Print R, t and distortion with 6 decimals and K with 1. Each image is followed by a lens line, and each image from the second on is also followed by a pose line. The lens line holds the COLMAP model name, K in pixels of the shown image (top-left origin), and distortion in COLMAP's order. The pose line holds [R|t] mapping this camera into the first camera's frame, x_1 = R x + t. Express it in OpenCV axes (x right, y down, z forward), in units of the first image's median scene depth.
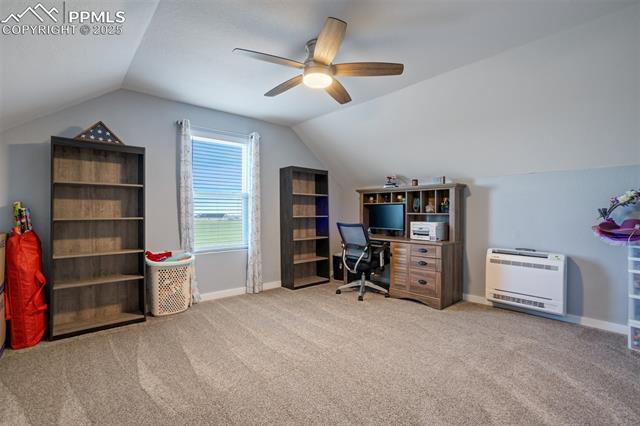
lens RADIAL K [[295.5, 0, 319.8], [0, 295.5, 211.0], [0, 0, 1]] dist [-0.035416, 0.011677]
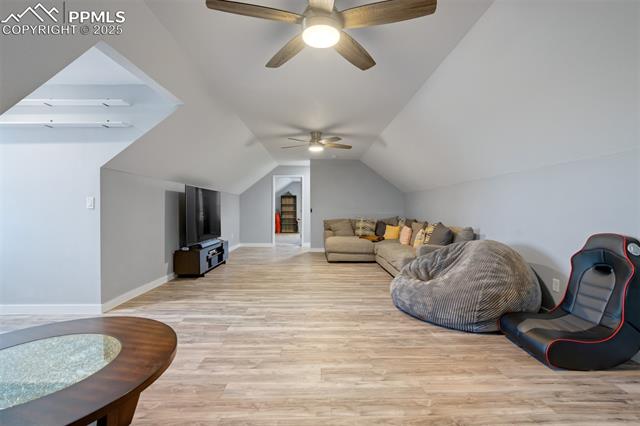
lens RADIAL K [[295.5, 0, 320.3], [0, 295.5, 212.6], [0, 0, 1]] dist [-0.035416, 0.011677]
pose [[0.745048, -0.000418, -0.667011, 2.905346], [0.009359, 0.999908, 0.009828, 0.012923], [0.666945, -0.013565, 0.744983, -2.313887]]
